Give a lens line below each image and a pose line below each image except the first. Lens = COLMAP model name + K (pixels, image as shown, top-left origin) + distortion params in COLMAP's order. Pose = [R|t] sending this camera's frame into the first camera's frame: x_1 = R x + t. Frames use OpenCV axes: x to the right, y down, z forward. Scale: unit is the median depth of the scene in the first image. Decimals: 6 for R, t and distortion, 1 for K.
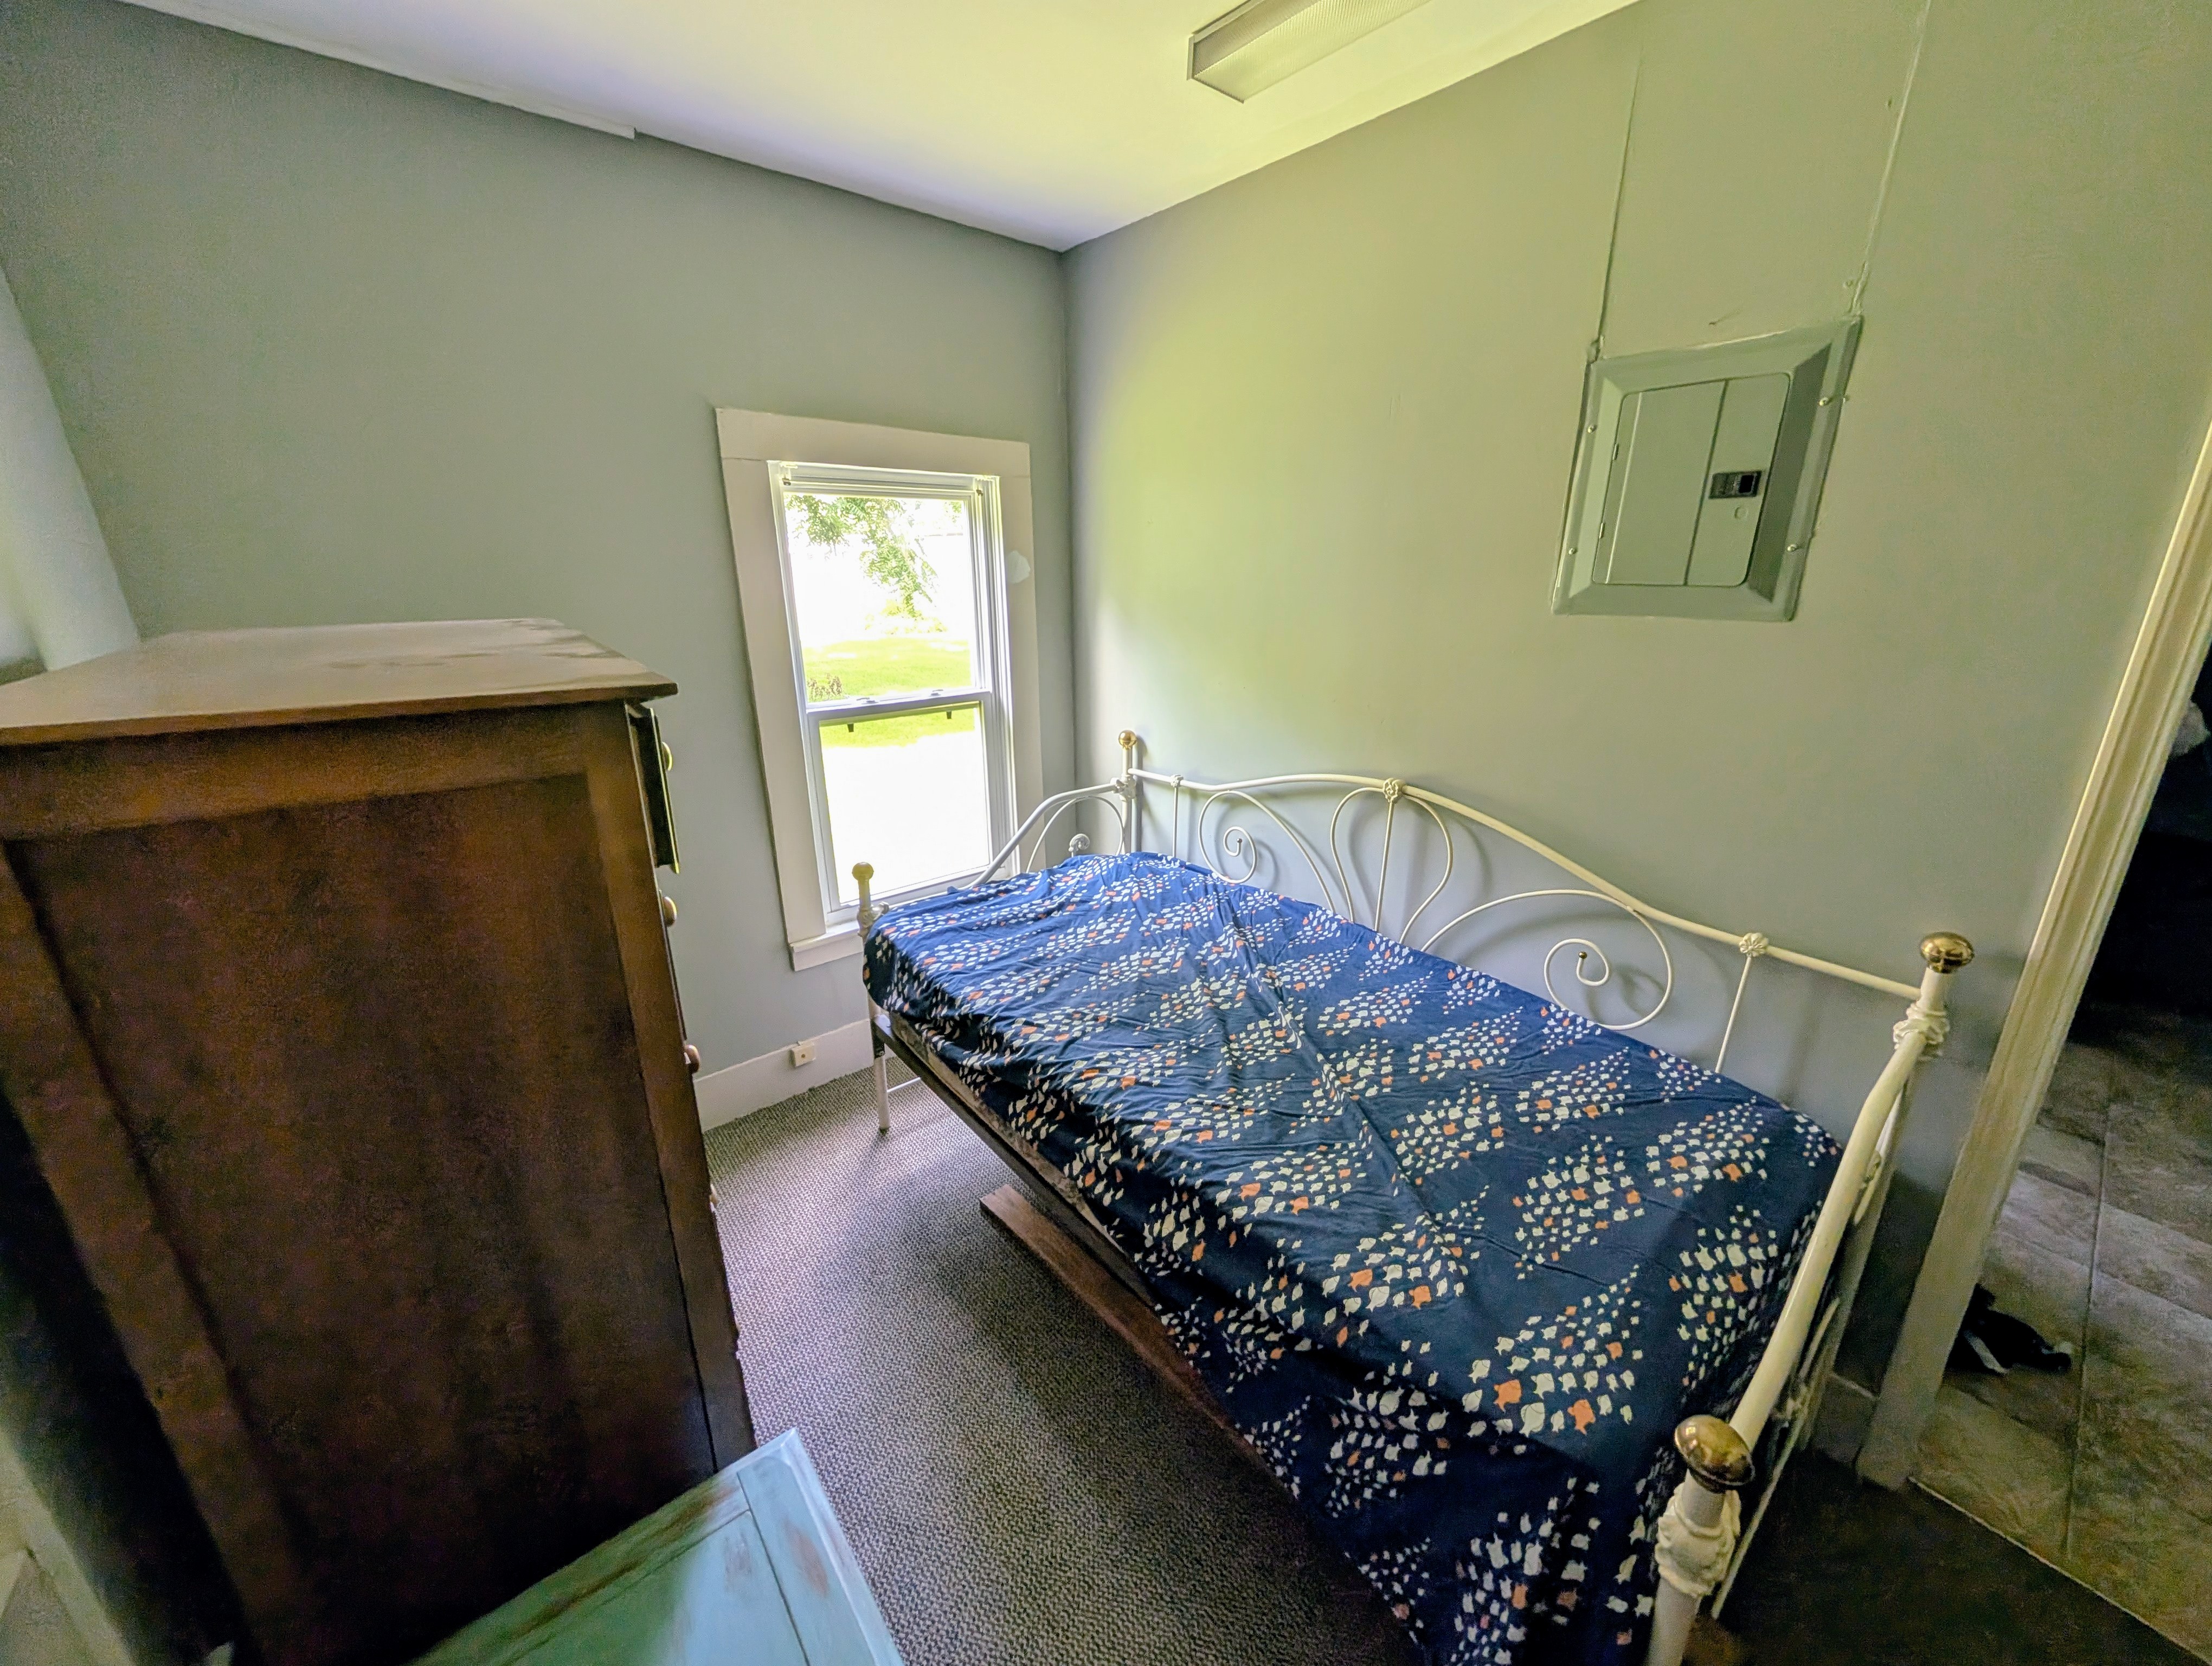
lens RADIAL K [[836.2, 0, 1113.0], [0, 836.2, 834.5], [0, 0, 1]] dist [0.000226, 0.000132]
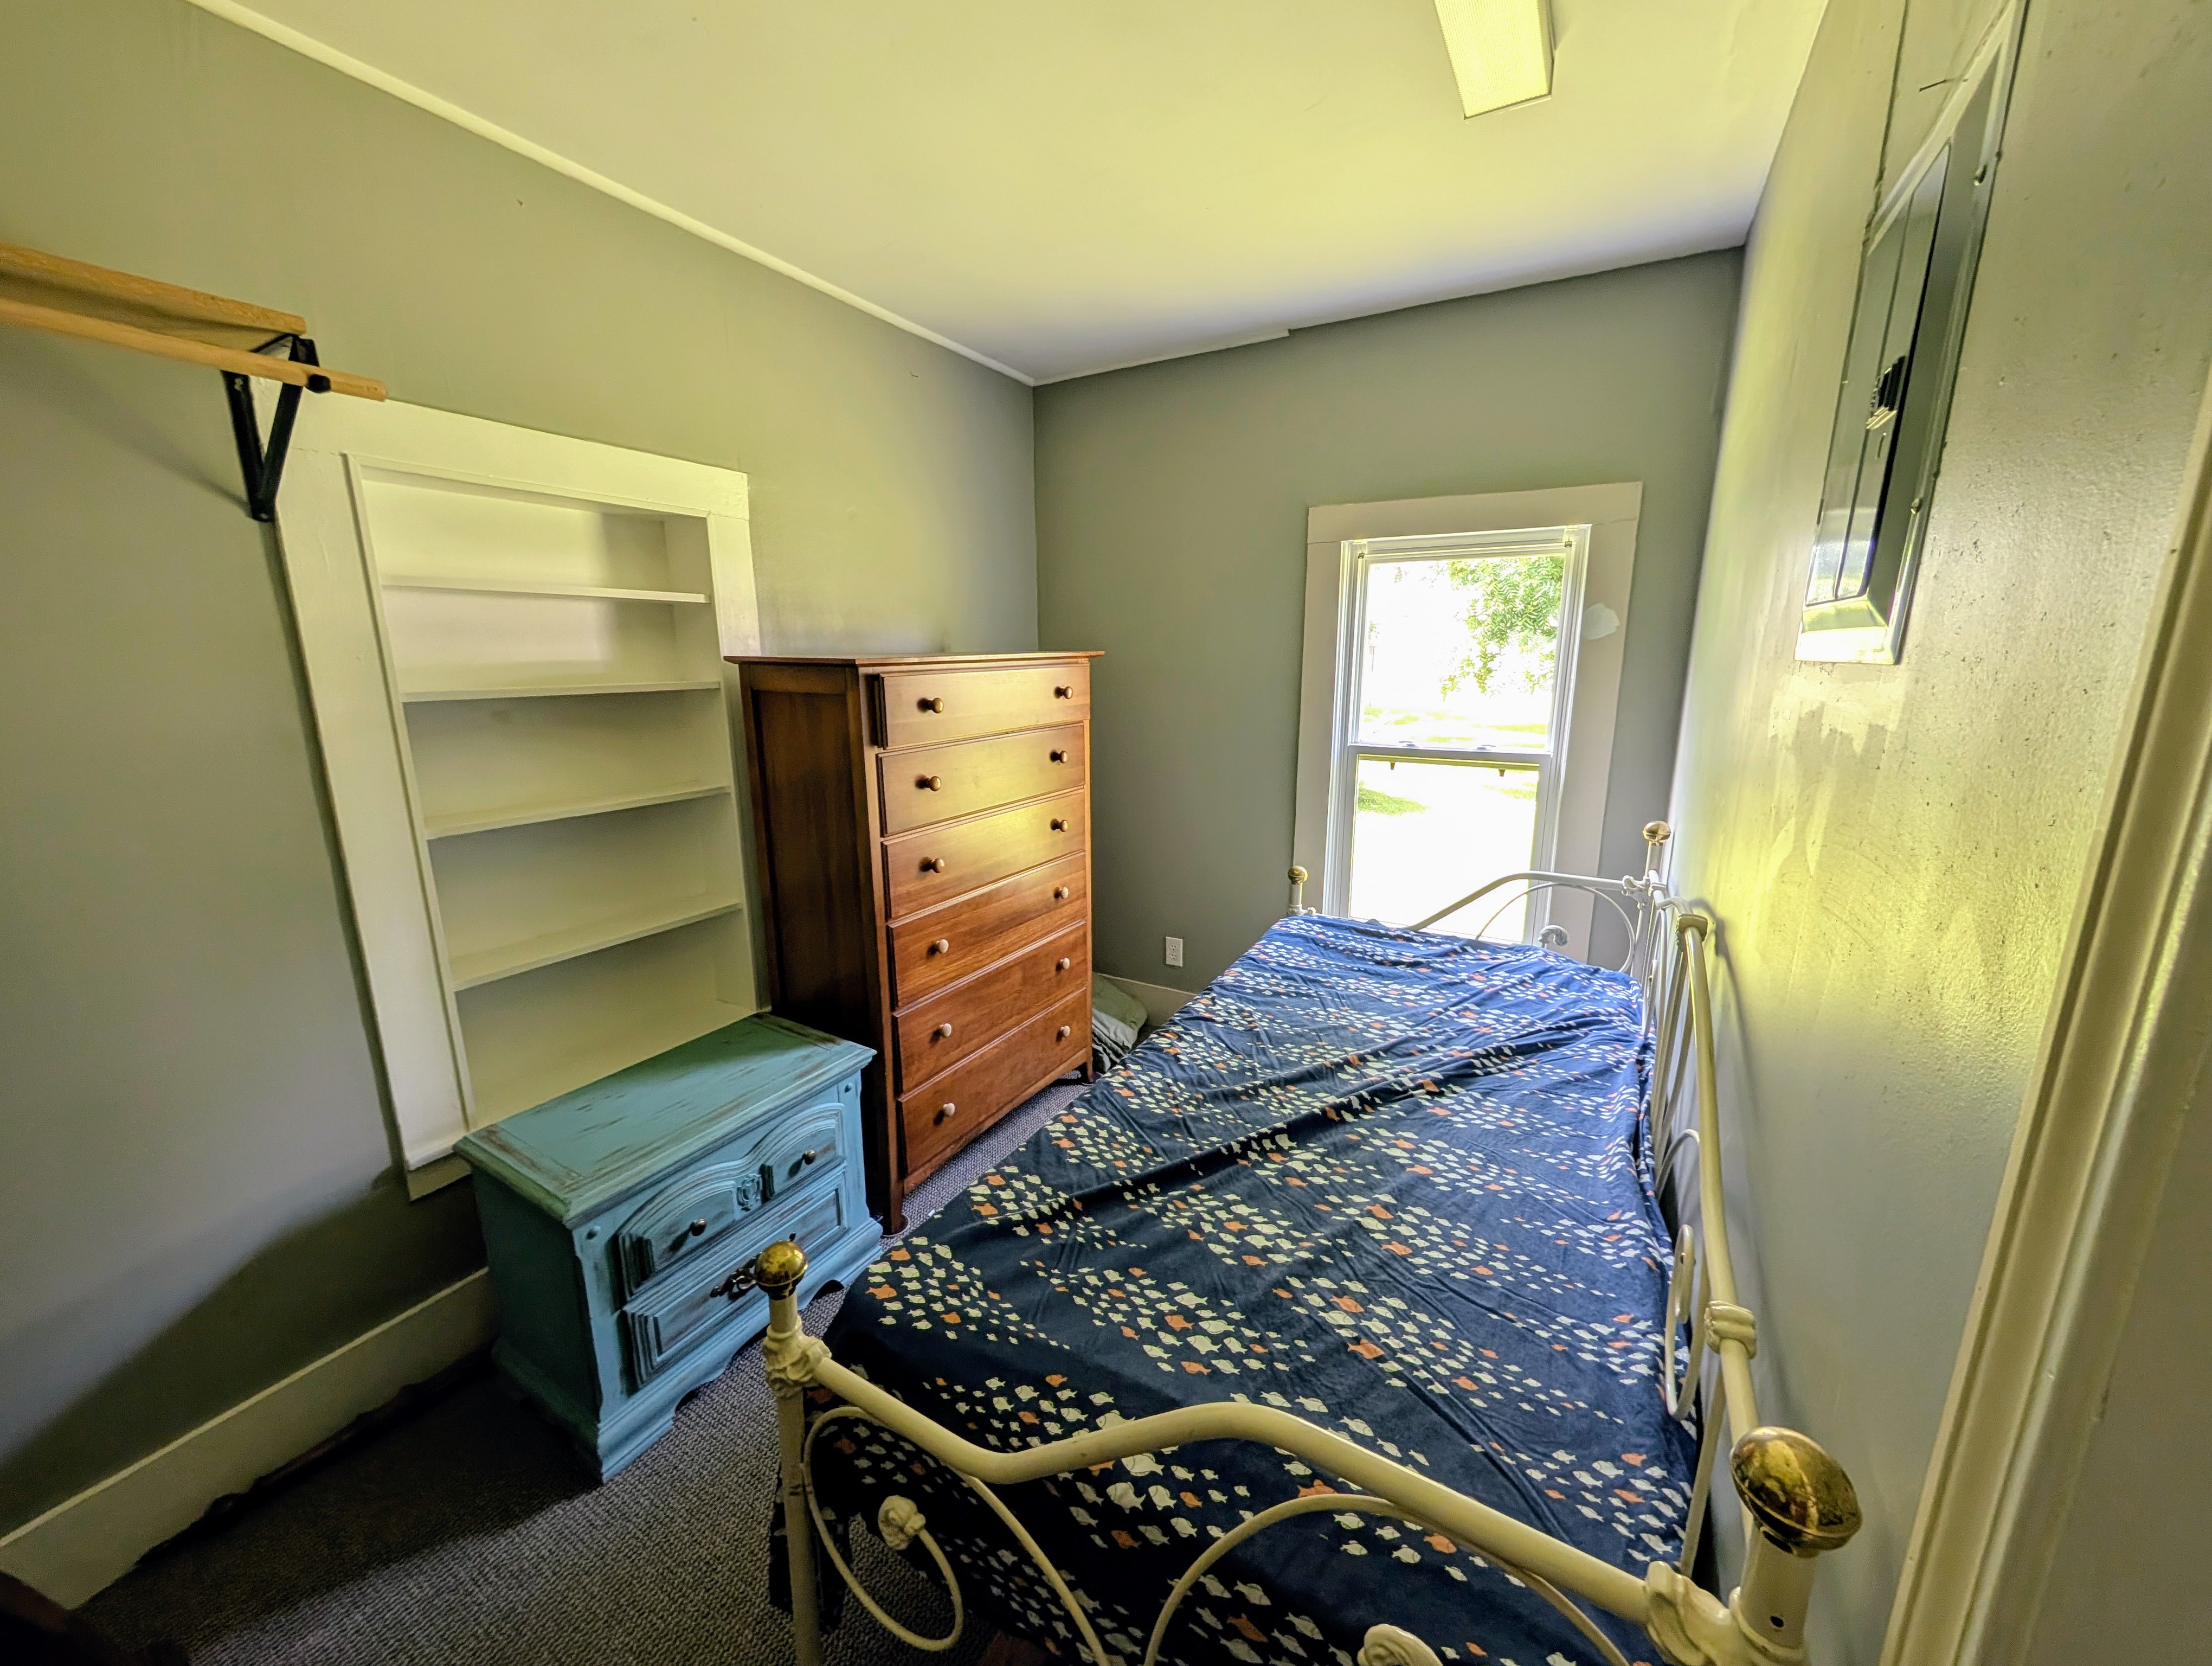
lens RADIAL K [[836.2, 0, 1097.9], [0, 836.2, 822.4], [0, 0, 1]] dist [0.000226, 0.000132]
pose [[0.344727, 0.198349, -0.917508, 0.747278], [-0.291317, 0.951767, 0.096301, -0.062353], [0.892355, 0.234088, 0.385882, 0.307384]]
